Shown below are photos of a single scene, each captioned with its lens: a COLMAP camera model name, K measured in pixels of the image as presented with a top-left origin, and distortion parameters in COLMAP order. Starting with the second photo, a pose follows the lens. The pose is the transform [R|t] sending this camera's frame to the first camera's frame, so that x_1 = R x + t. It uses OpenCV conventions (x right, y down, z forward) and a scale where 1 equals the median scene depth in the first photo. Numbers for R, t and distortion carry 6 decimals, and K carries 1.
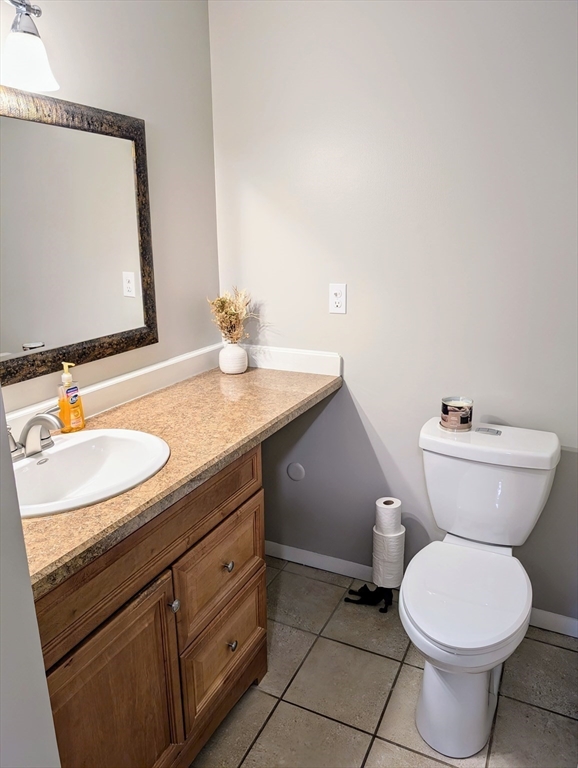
lens RADIAL K [[547.3, 0, 289.0], [0, 547.3, 384.0], [0, 0, 1]] dist [0.003704, -0.010963]
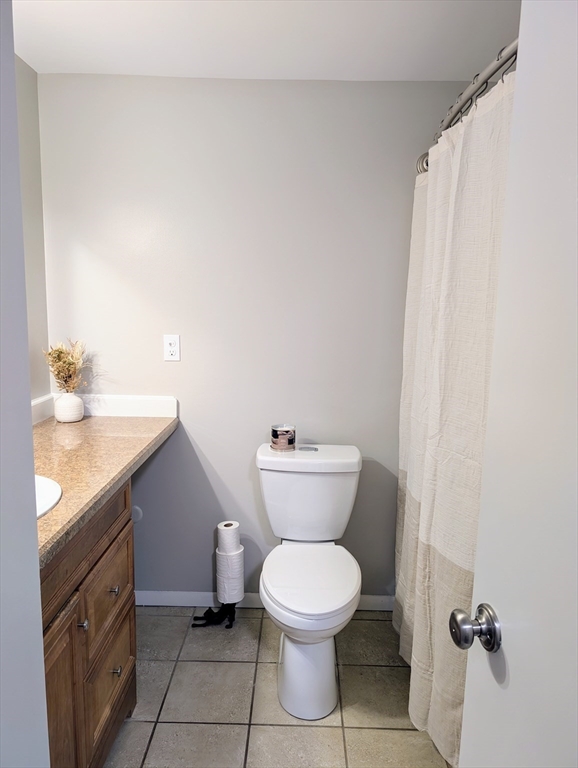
lens RADIAL K [[547.3, 0, 289.0], [0, 547.3, 384.0], [0, 0, 1]] dist [0.003704, -0.010963]
pose [[0.905286, -0.038384, 0.423065, -0.189103], [0.087387, 0.991437, -0.097040, 0.053455], [-0.415718, 0.124819, 0.900888, -0.119600]]
